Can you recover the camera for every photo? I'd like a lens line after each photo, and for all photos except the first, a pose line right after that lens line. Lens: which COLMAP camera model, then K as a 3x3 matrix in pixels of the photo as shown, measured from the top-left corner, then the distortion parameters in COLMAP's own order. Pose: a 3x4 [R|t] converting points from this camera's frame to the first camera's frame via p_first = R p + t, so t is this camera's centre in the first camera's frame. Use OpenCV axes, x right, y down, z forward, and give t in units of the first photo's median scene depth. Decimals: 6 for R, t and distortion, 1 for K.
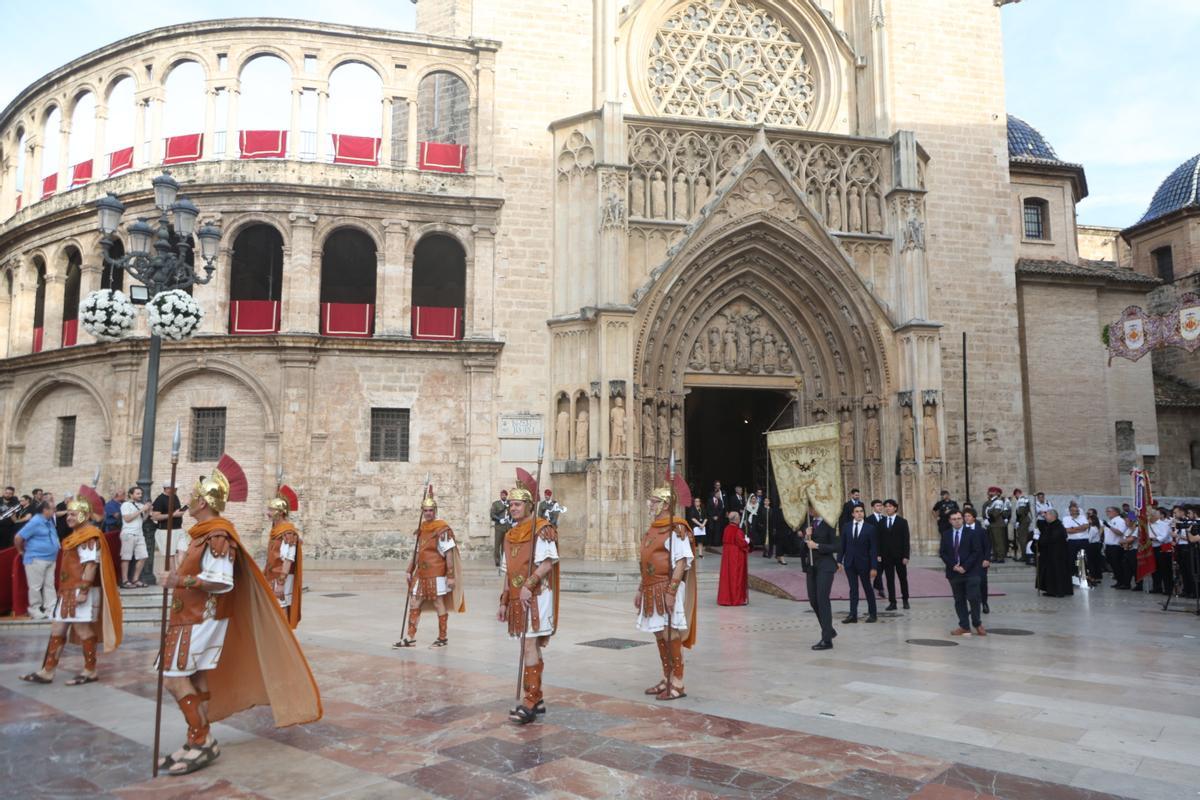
lens RADIAL K [[824.2, 0, 600.0], [0, 824.2, 400.0], [0, 0, 1]] dist [0.000787, 0.000188]
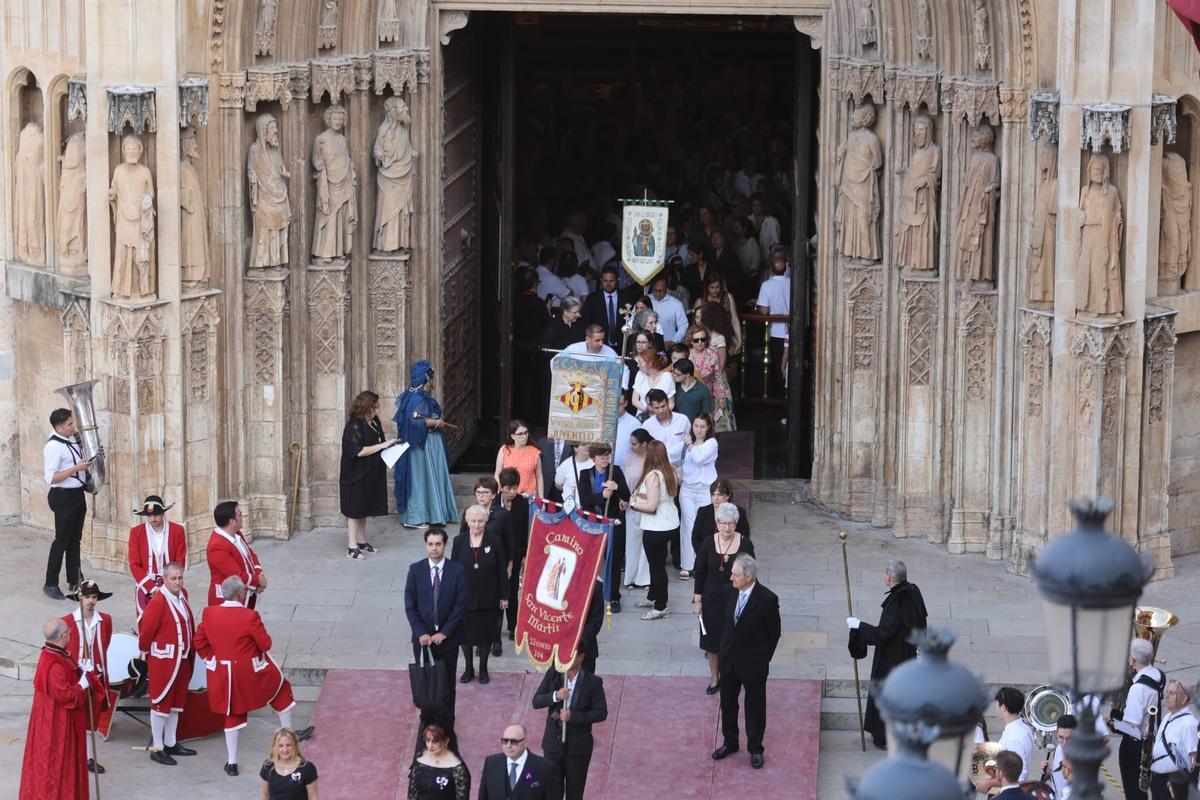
lens RADIAL K [[4652.1, 0, 600.0], [0, 4652.1, 400.0], [0, 0, 1]] dist [-0.165332, 0.938114]
pose [[0.970027, 0.064977, -0.234150, 0.662378], [0.022115, 0.935982, 0.351352, -0.567764], [0.241990, -0.345999, 0.906490, -0.769706]]
